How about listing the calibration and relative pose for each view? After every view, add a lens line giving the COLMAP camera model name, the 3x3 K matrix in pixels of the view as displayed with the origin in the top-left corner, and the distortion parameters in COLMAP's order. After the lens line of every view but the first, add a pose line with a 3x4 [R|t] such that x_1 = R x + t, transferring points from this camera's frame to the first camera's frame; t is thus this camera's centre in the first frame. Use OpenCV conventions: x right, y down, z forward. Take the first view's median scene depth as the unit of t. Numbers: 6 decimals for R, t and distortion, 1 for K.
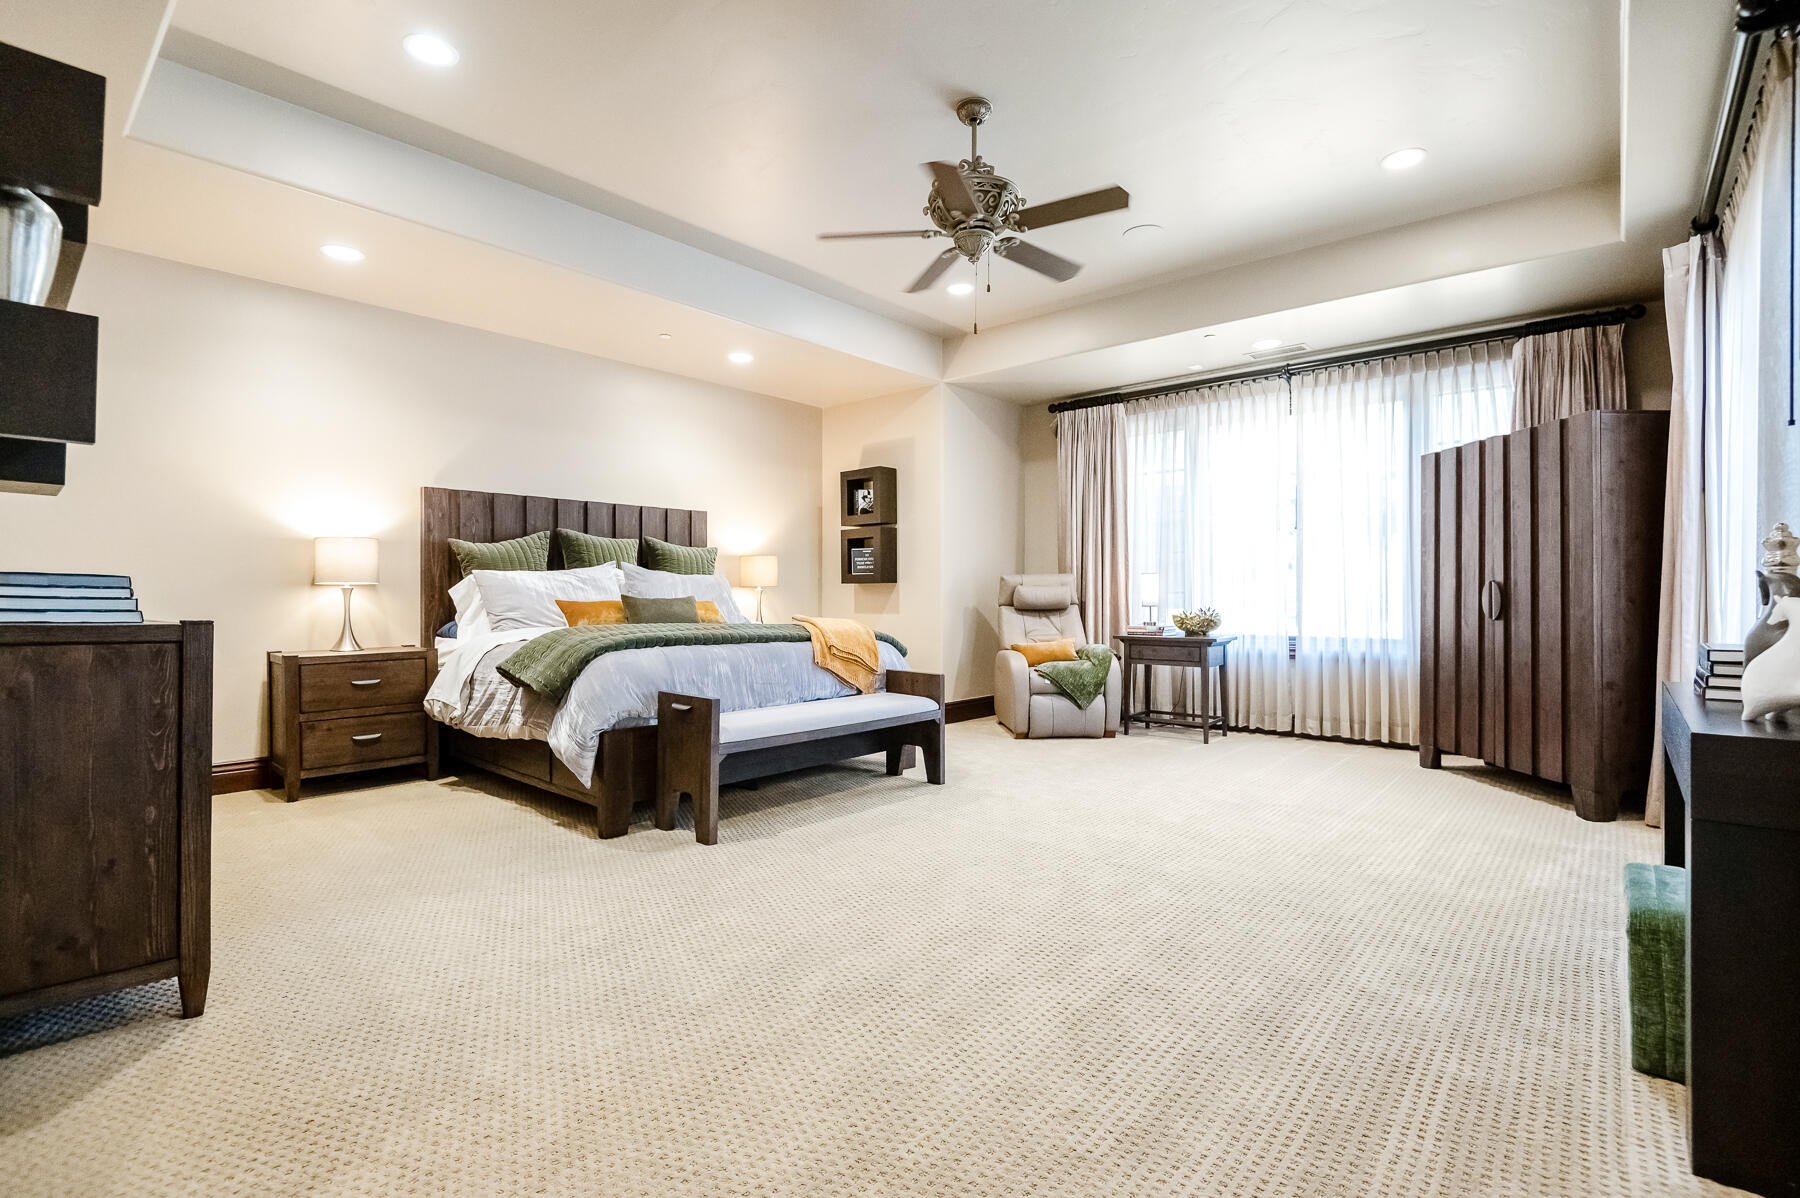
lens RADIAL K [[838.3, 0, 907.0], [0, 838.3, 594.4], [0, 0, 1]] dist [-0.030534, -0.000528]
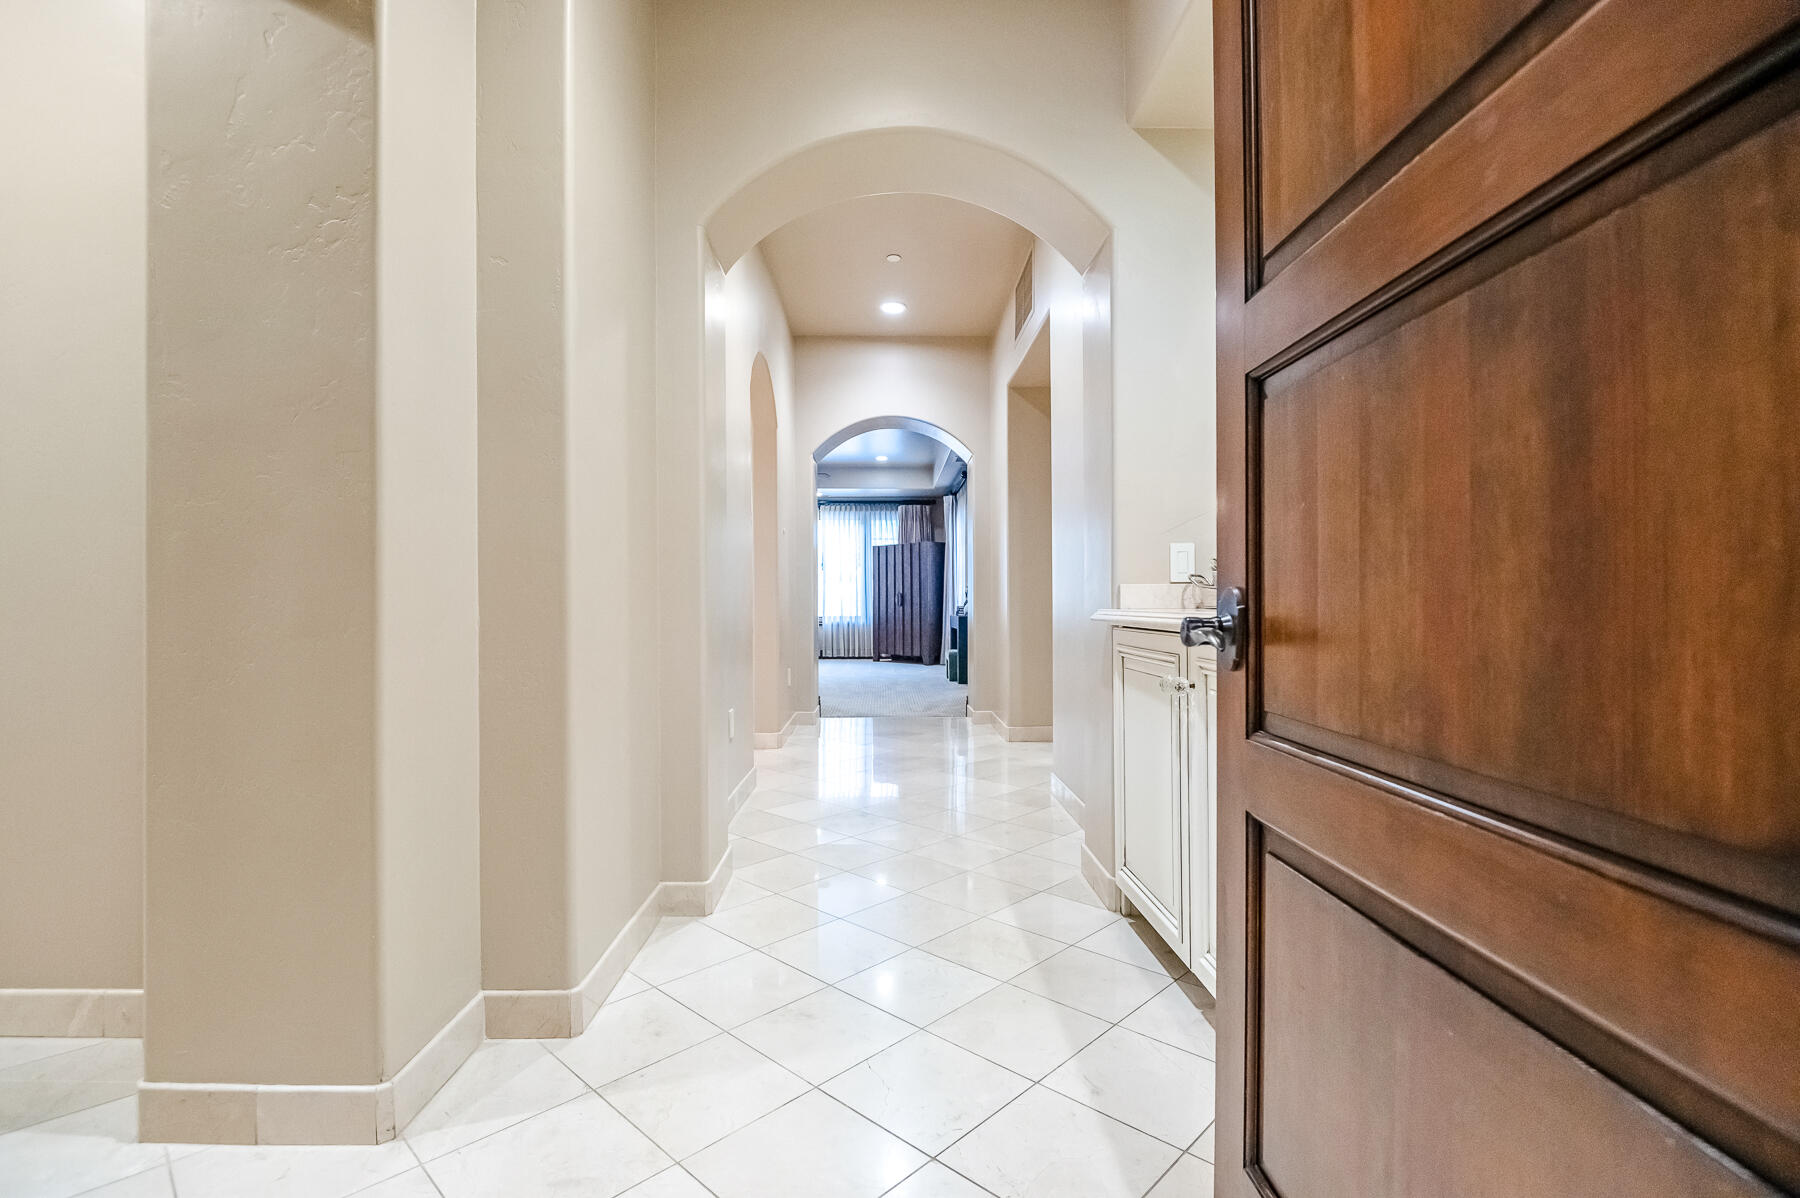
lens RADIAL K [[838.3, 0, 900.4], [0, 838.3, 602.8], [0, 0, 1]] dist [-0.030534, -0.000528]
pose [[0.741714, -0.004646, 0.670701, -1.226646], [0.006088, 0.999981, 0.000194, 0.017220], [-0.670689, 0.003940, 0.741728, -1.162856]]
